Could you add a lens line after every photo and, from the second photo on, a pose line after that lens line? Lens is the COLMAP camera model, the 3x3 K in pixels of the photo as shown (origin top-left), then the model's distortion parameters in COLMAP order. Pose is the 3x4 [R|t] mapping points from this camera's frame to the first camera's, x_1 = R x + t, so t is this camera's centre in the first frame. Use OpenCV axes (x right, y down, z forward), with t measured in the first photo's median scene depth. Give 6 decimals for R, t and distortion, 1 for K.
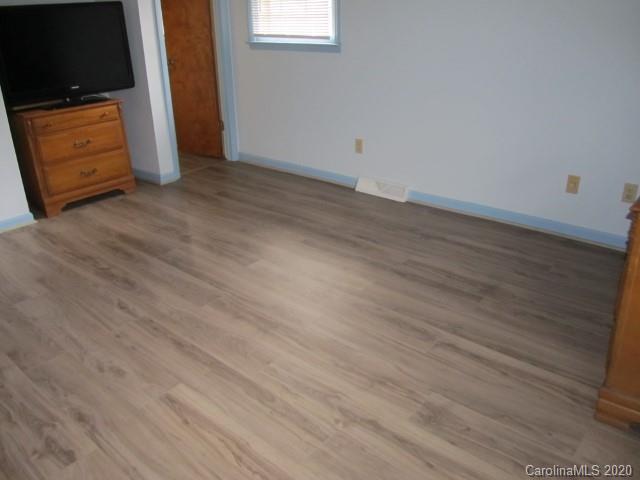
lens RADIAL K [[526.9, 0, 316.0], [0, 526.9, 241.6], [0, 0, 1]] dist [-0.048785, 0.022819]
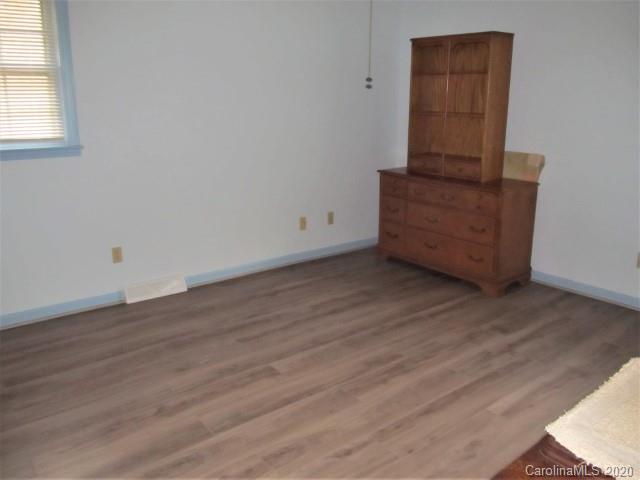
lens RADIAL K [[526.9, 0, 316.0], [0, 526.9, 239.8], [0, 0, 1]] dist [-0.048785, 0.022819]
pose [[0.184176, -0.227200, 0.956274, -0.887971], [0.387666, 0.910837, 0.141741, -0.256056], [-0.903213, 0.344609, 0.255832, 0.589647]]
